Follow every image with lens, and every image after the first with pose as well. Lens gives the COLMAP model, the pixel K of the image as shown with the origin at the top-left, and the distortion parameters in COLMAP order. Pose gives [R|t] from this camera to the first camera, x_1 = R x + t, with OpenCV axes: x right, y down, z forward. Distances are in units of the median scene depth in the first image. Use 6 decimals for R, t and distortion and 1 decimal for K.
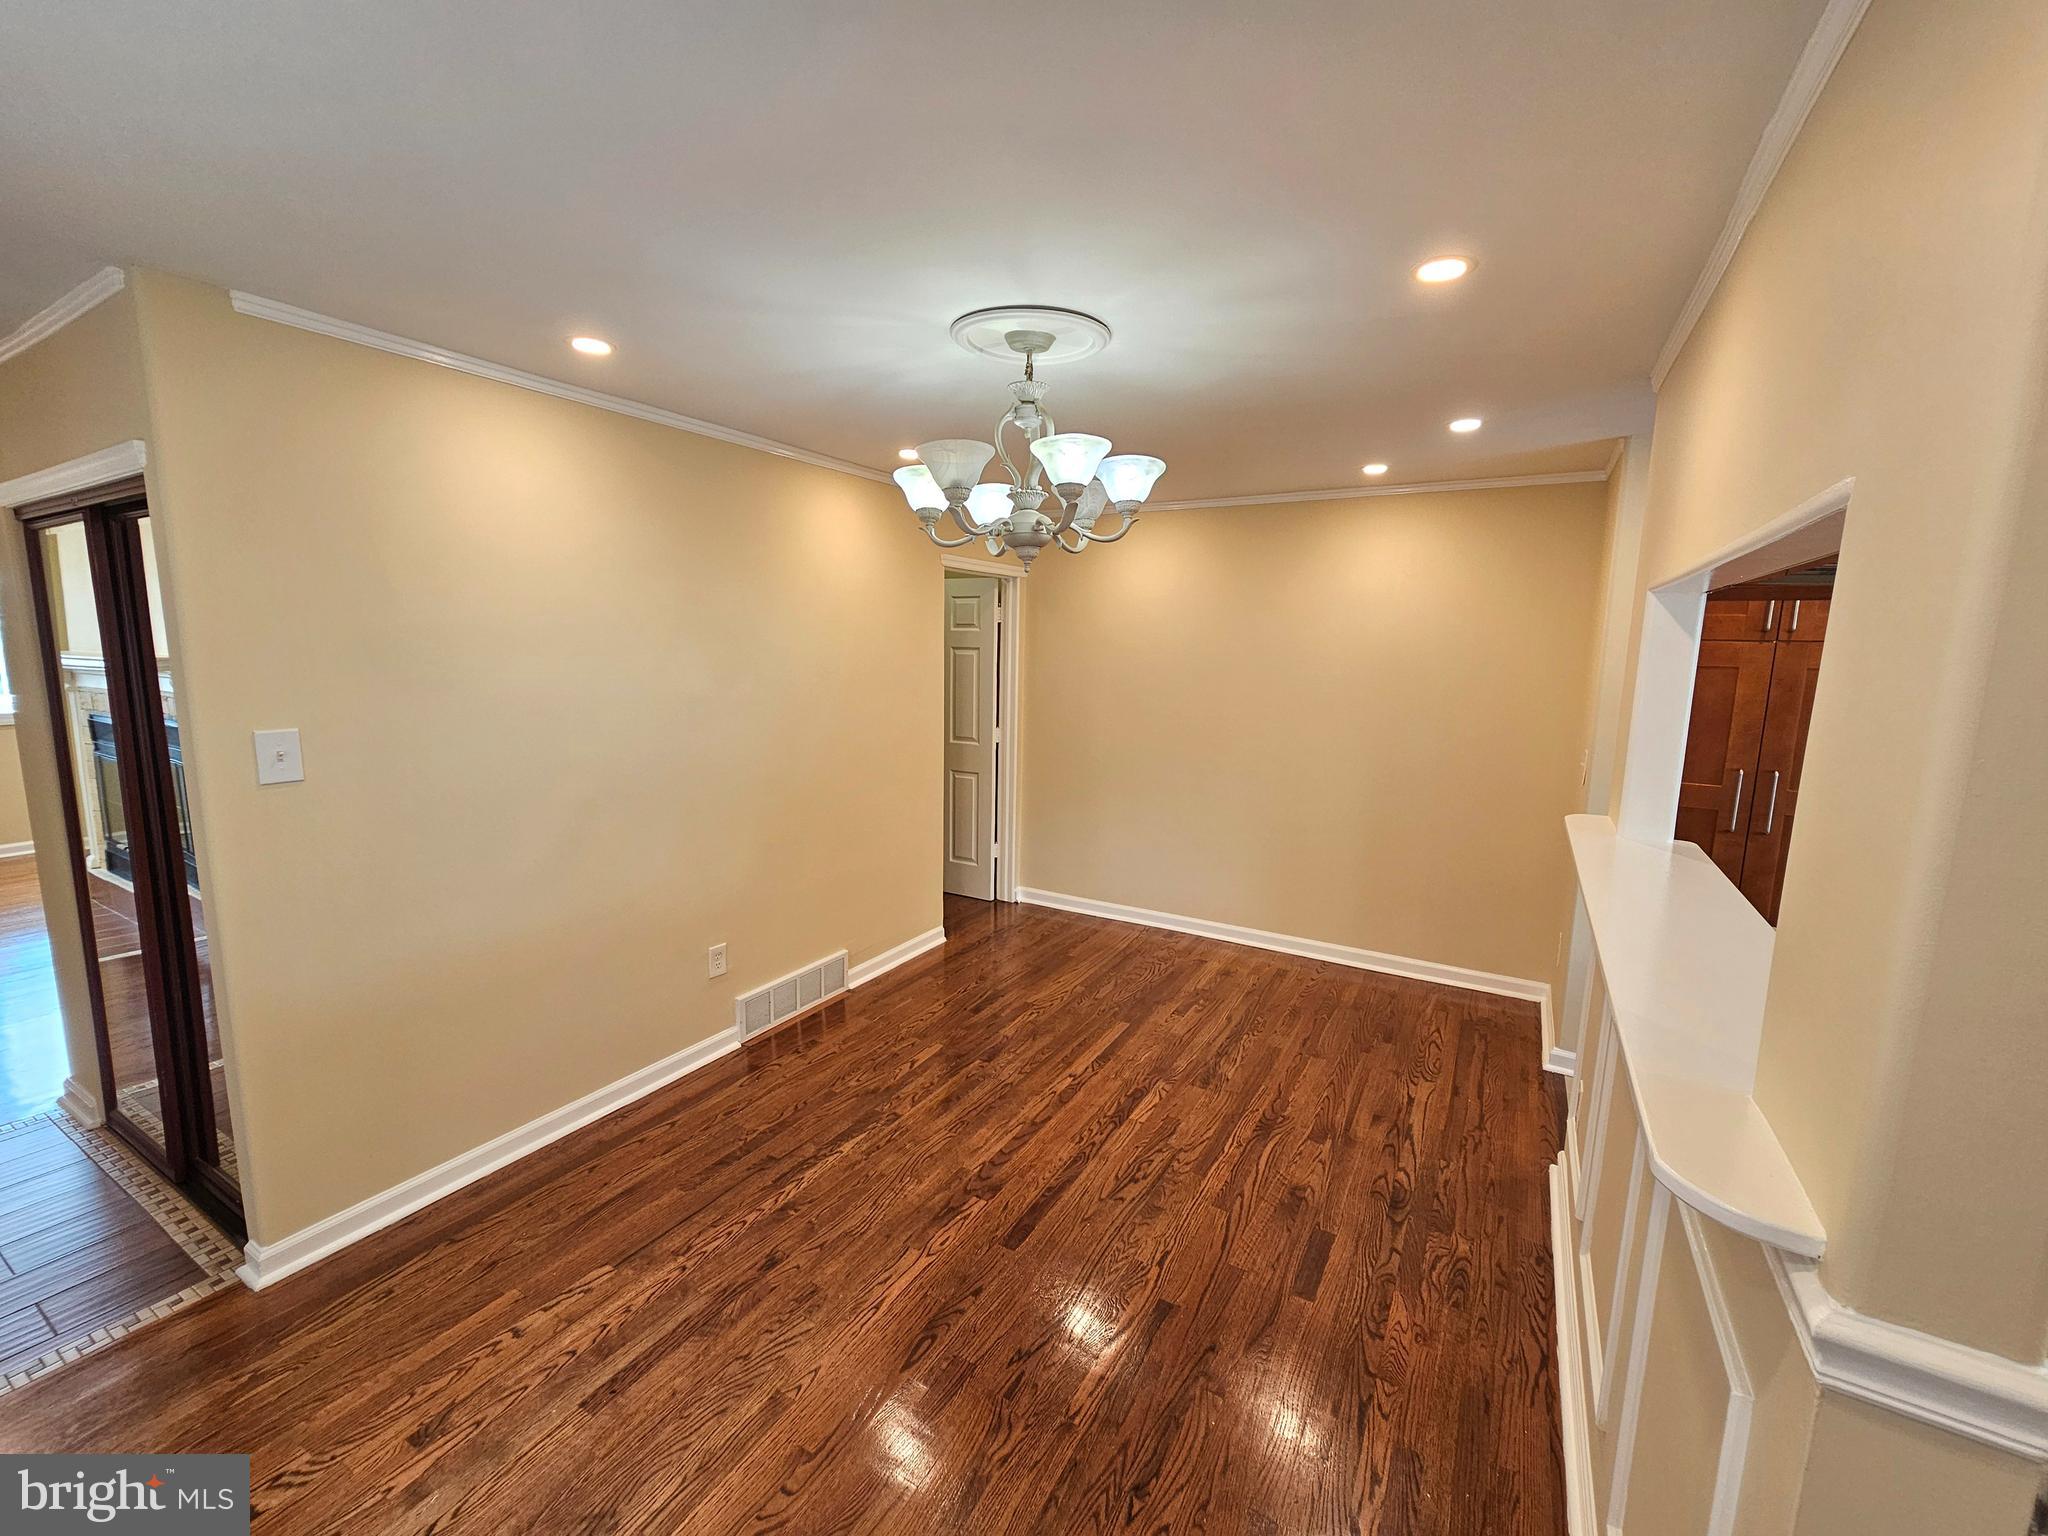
lens RADIAL K [[837.6, 0, 1029.2], [0, 837.6, 770.2], [0, 0, 1]] dist [0.000732, -0.000657]
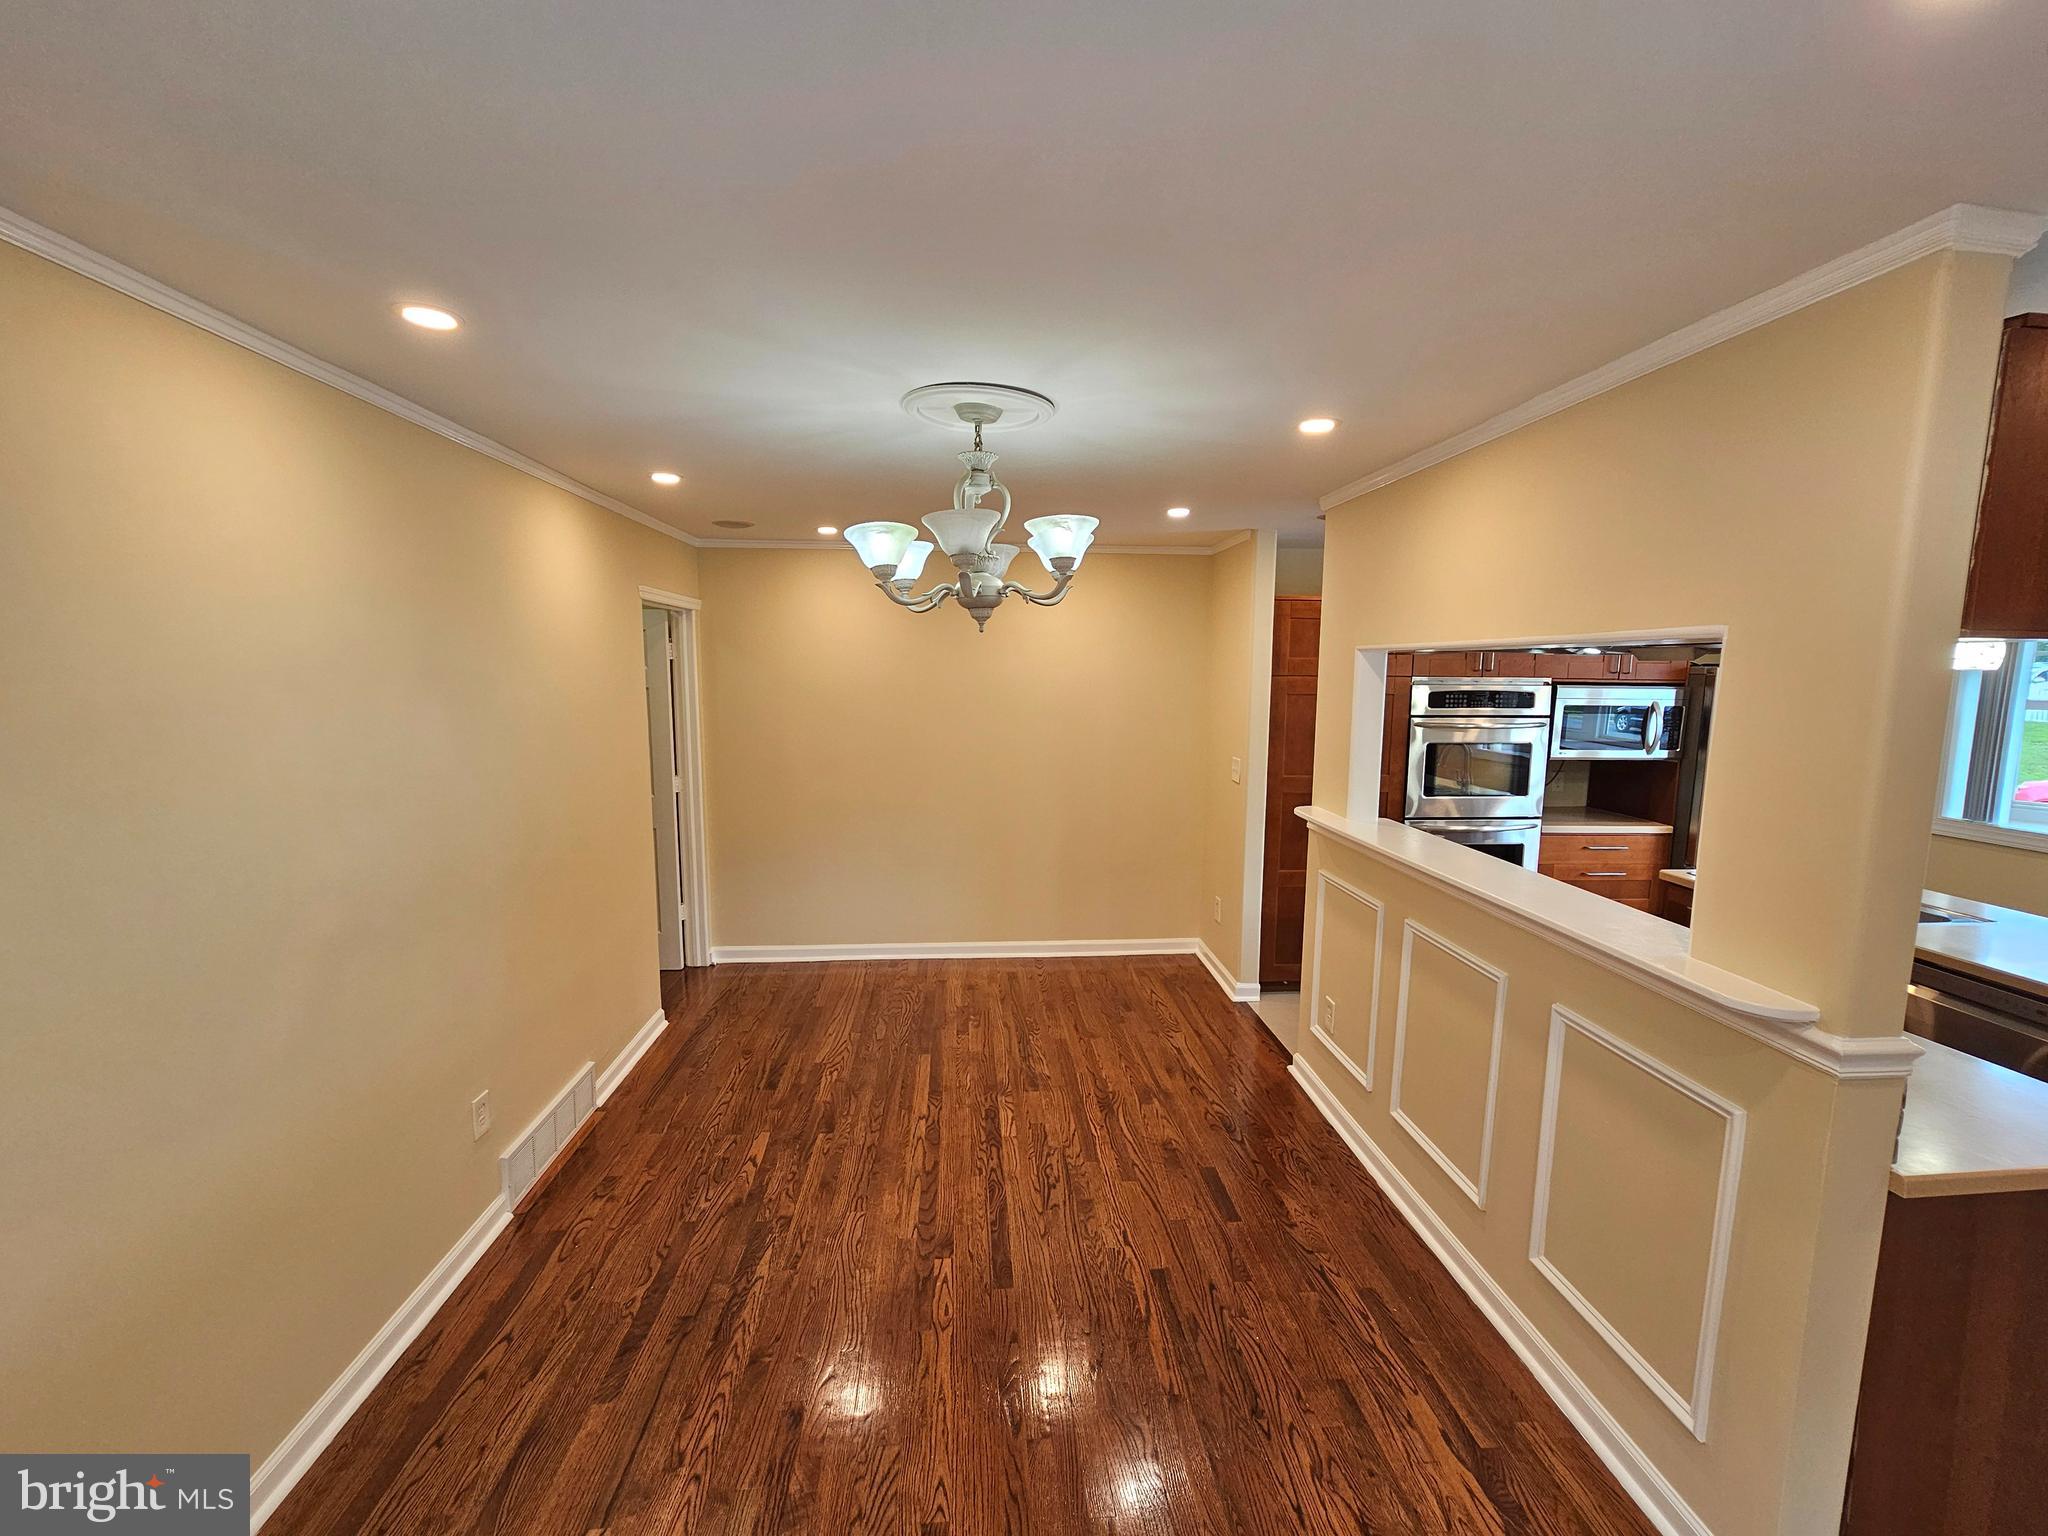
lens RADIAL K [[837.6, 0, 1025.7], [0, 837.6, 772.8], [0, 0, 1]] dist [0.000732, -0.000657]
pose [[0.825100, -0.083018, 0.558855, -0.409913], [0.093282, 0.995588, 0.010172, -0.050394], [-0.557234, 0.043738, 0.829203, 0.086384]]
